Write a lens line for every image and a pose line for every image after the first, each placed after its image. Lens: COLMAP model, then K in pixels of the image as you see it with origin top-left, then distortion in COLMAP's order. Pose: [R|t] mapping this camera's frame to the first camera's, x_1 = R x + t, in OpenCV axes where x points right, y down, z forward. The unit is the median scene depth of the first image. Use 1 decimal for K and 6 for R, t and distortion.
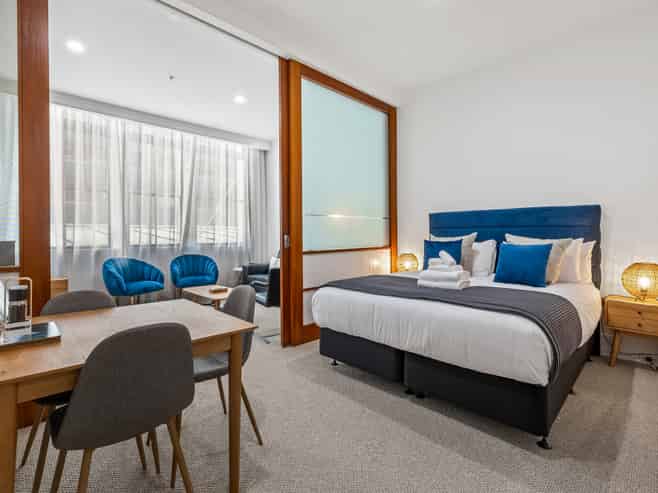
lens RADIAL K [[327.4, 0, 328.4], [0, 327.4, 232.6], [0, 0, 1]] dist [0.010019, 0.000339]
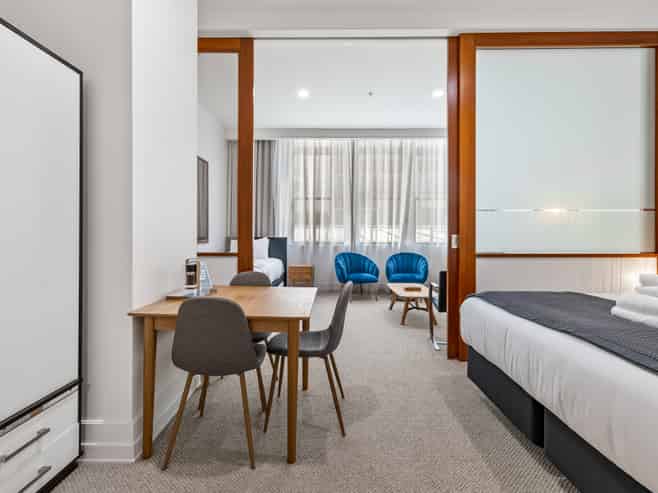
lens RADIAL K [[325.5, 0, 329.0], [0, 325.5, 235.6], [0, 0, 1]] dist [0.009858, 0.000095]
pose [[0.709169, 0.008446, -0.704988, 0.234177], [-0.002314, 0.999951, 0.009651, 0.002930], [0.705035, -0.005213, 0.709153, 0.118062]]
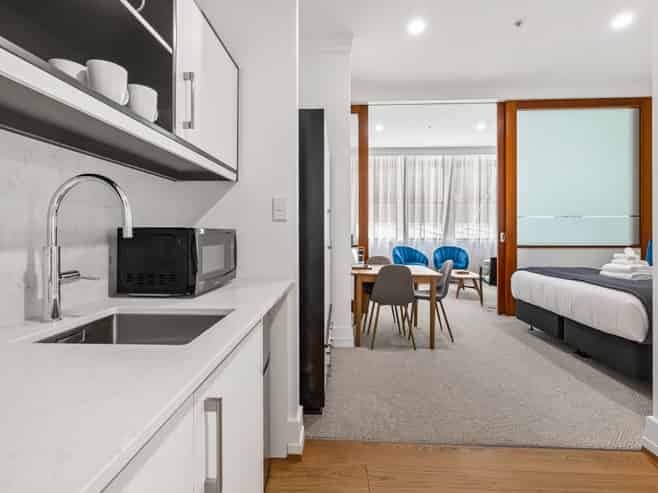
lens RADIAL K [[327.4, 0, 328.4], [0, 327.4, 232.6], [0, 0, 1]] dist [0.010019, 0.000339]
pose [[0.684316, 0.009570, -0.729123, 0.336220], [-0.000007, 0.999914, 0.013117, -0.009543], [0.729185, -0.008971, 0.684257, -0.408503]]
